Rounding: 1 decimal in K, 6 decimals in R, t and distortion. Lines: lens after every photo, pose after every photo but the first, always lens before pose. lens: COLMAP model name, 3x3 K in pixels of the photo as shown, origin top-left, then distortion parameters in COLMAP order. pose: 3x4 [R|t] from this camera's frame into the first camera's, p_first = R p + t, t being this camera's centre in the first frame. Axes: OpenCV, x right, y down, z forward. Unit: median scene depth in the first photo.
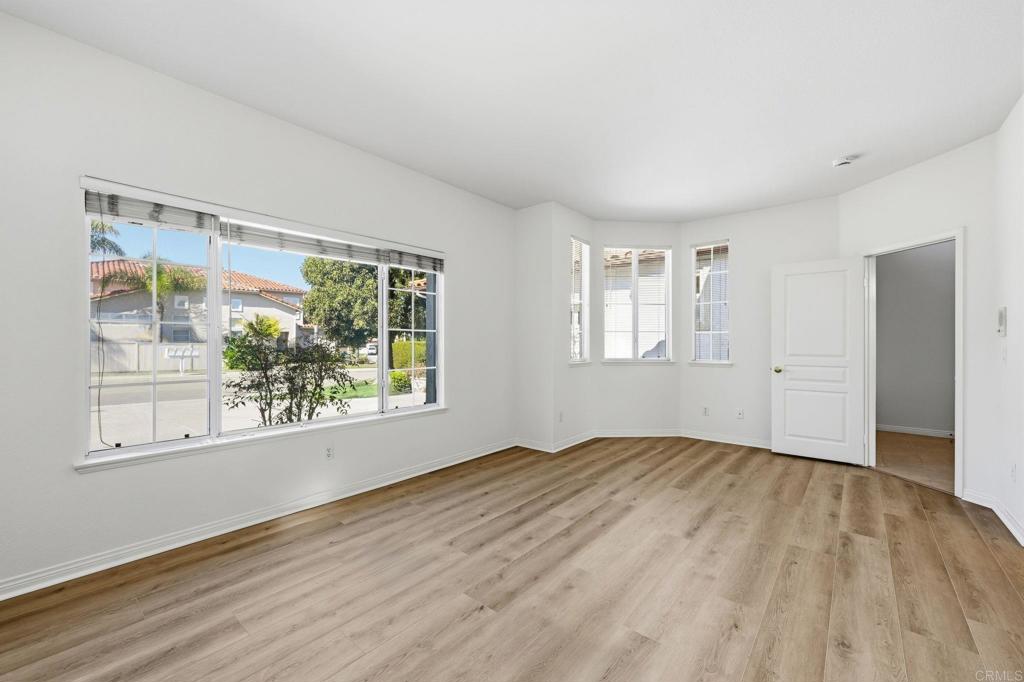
lens RADIAL K [[411.1, 0, 513.9], [0, 411.1, 339.5], [0, 0, 1]] dist [-0.000633, -0.000008]
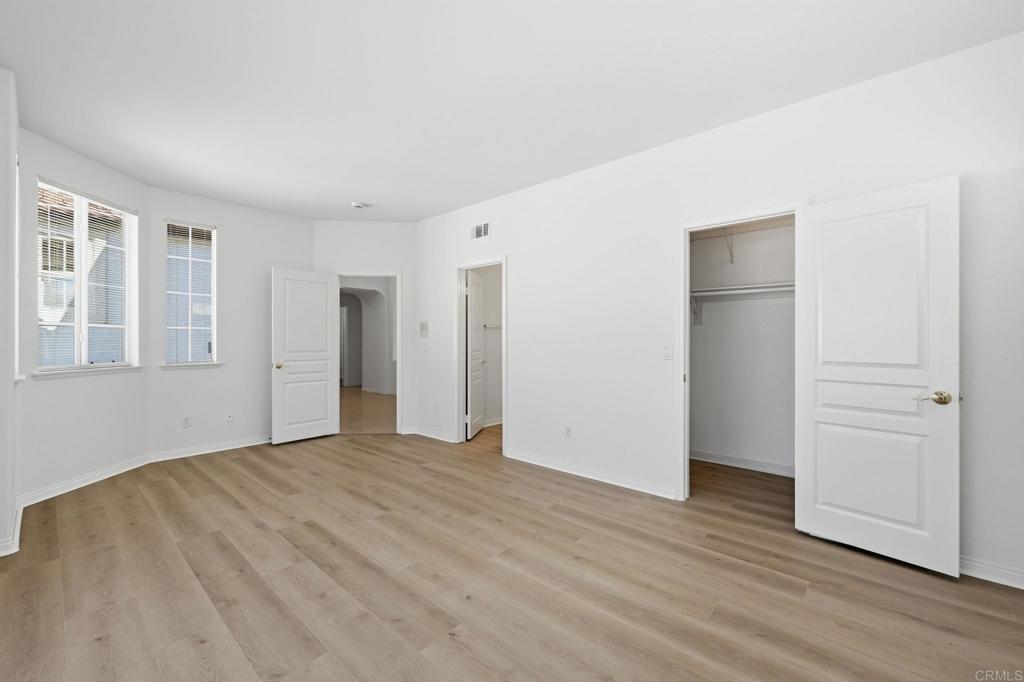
lens RADIAL K [[411.1, 0, 513.9], [0, 411.1, 339.5], [0, 0, 1]] dist [-0.000633, -0.000008]
pose [[0.041360, -0.001031, 0.999144, -0.577387], [-0.004296, 0.999990, 0.001209, -0.000327], [-0.999135, -0.004342, 0.041355, 0.488585]]
